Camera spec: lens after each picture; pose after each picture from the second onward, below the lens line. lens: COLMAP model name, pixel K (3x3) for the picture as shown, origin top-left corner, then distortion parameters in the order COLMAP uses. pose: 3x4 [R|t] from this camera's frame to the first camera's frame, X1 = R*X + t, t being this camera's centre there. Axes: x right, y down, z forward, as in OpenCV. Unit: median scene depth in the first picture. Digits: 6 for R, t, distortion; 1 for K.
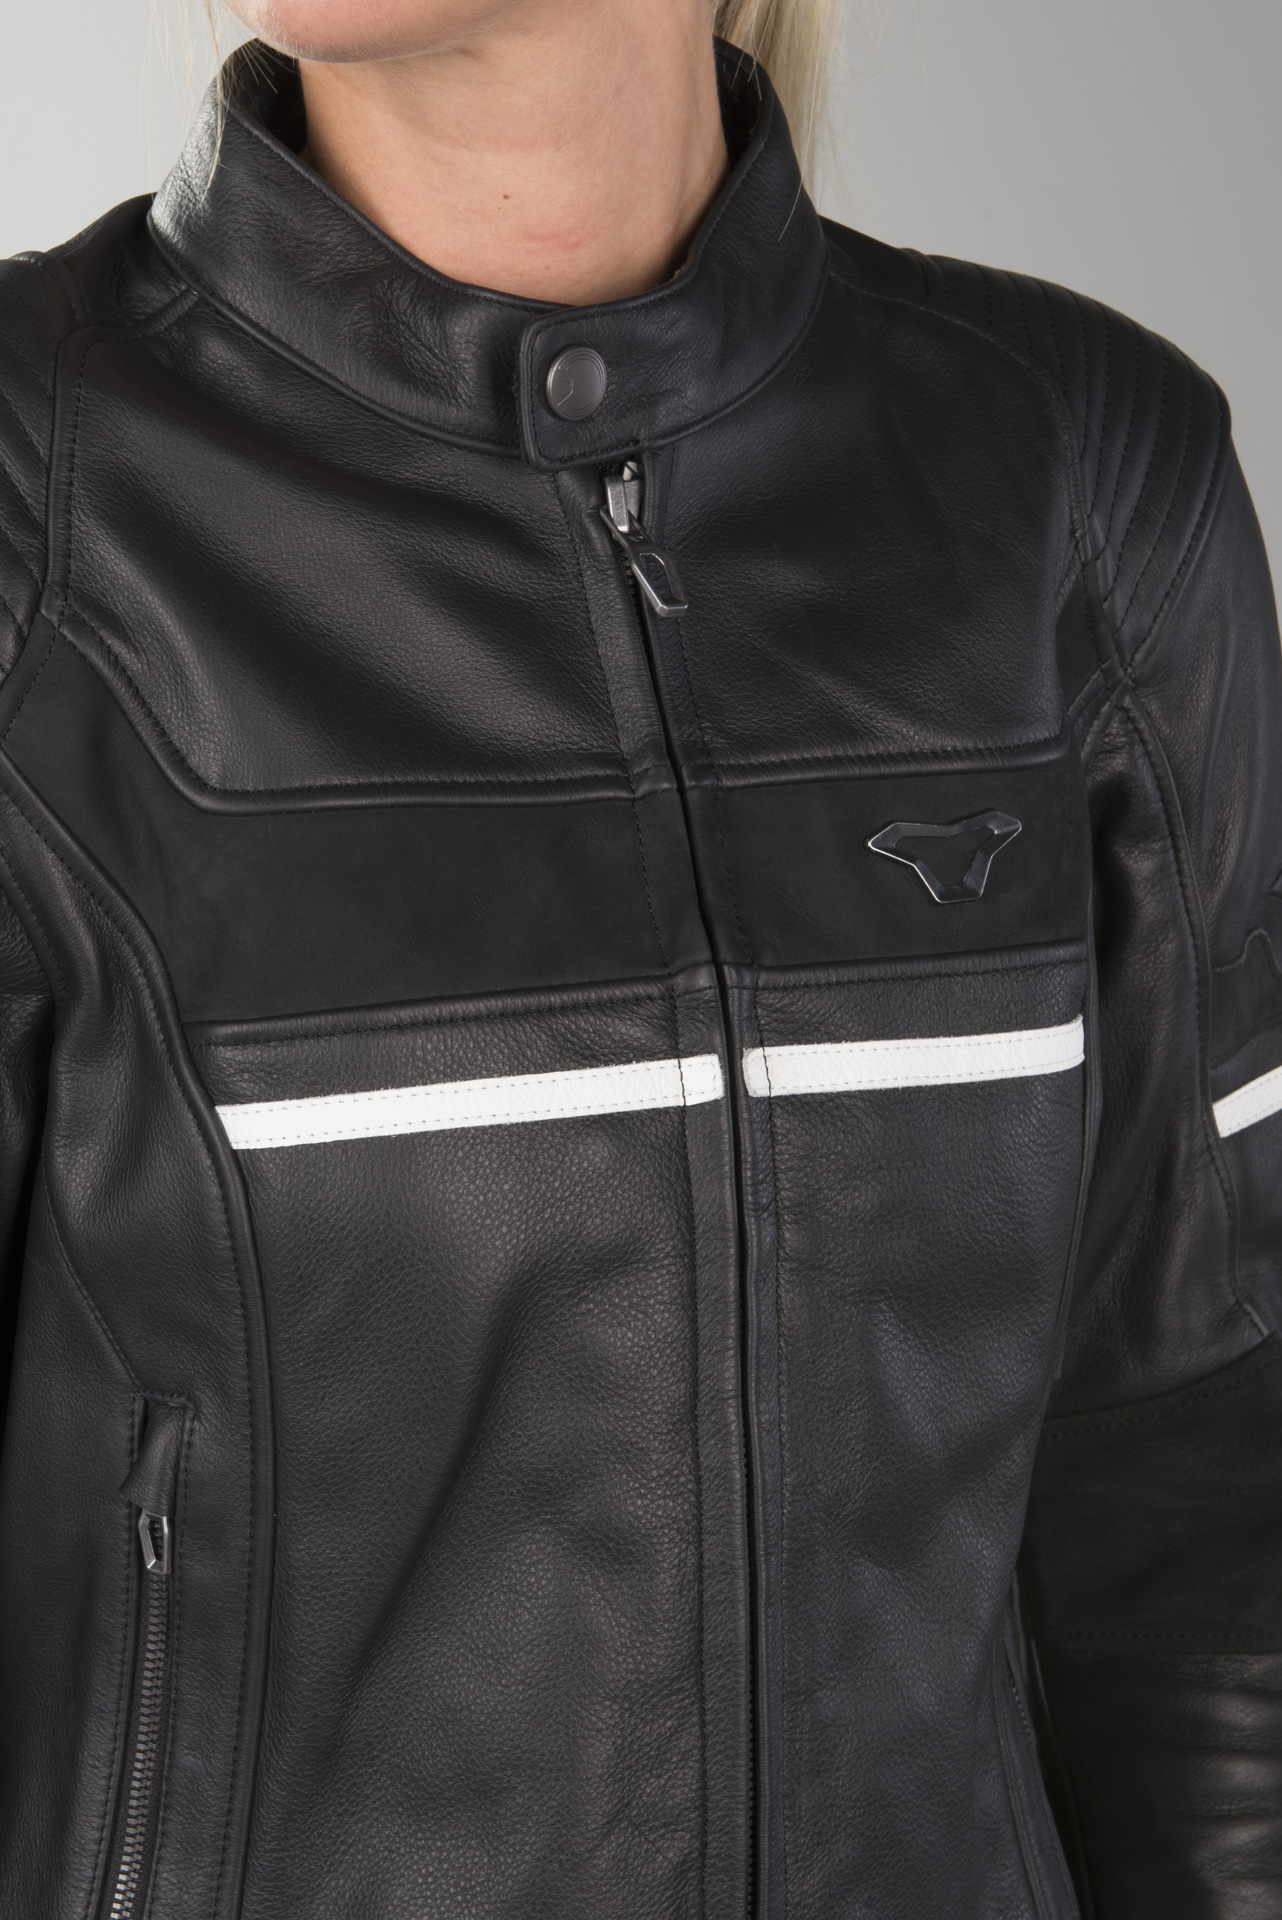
lens RADIAL K [[3051.7, 0, 641.0], [0, 3051.7, 960.0], [0, 0, 1]] dist [-0.020307, -0.054477]
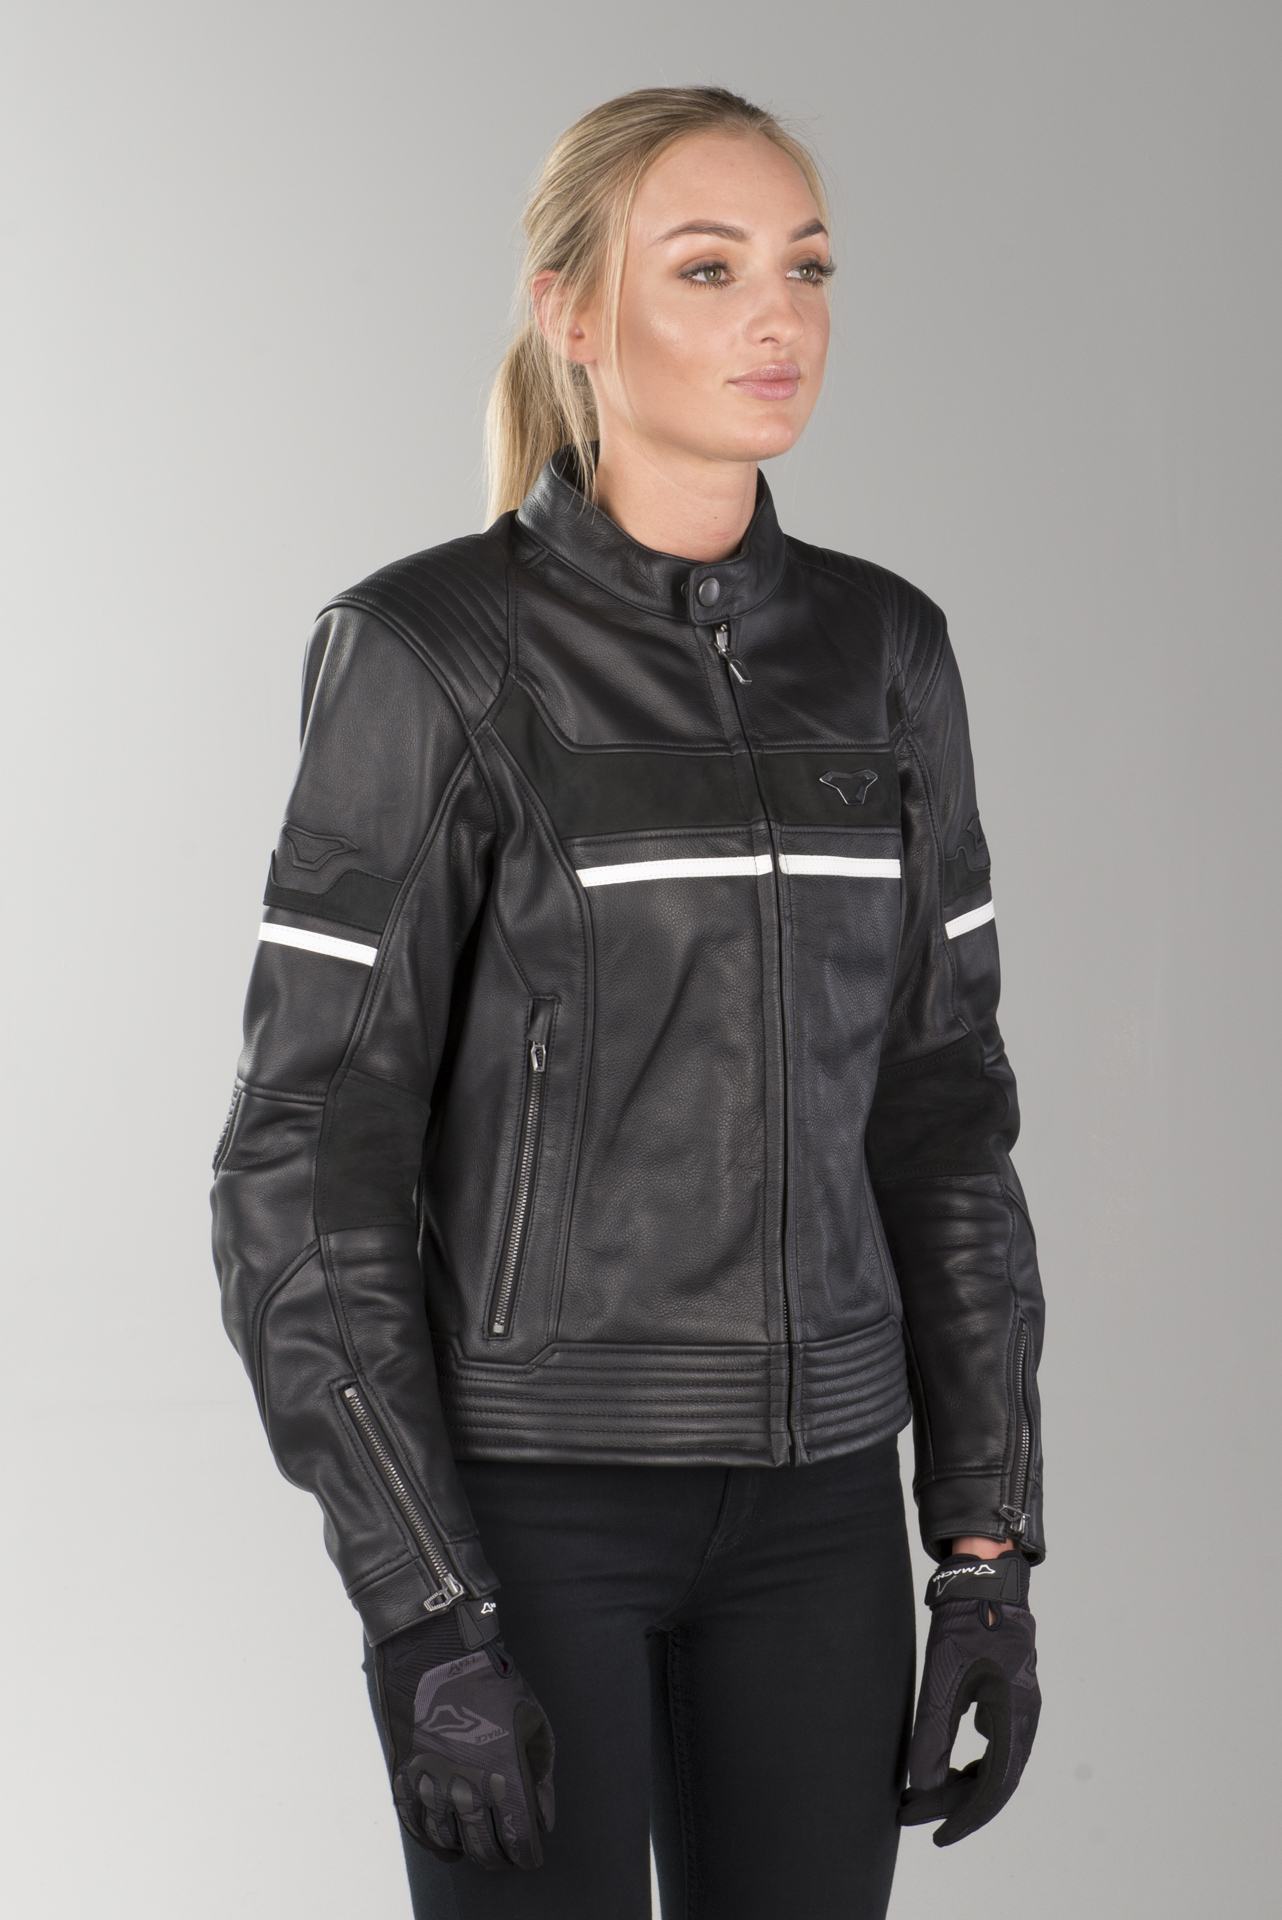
lens RADIAL K [[3675.1, 0, 641.0], [0, 3675.1, 960.0], [0, 0, 1]] dist [0.069865, 0.035623]
pose [[0.985360, 0.009408, 0.170228, -0.581484], [0.011889, 0.992253, -0.123661, 0.479765], [-0.170073, 0.123875, 0.977615, -1.890729]]
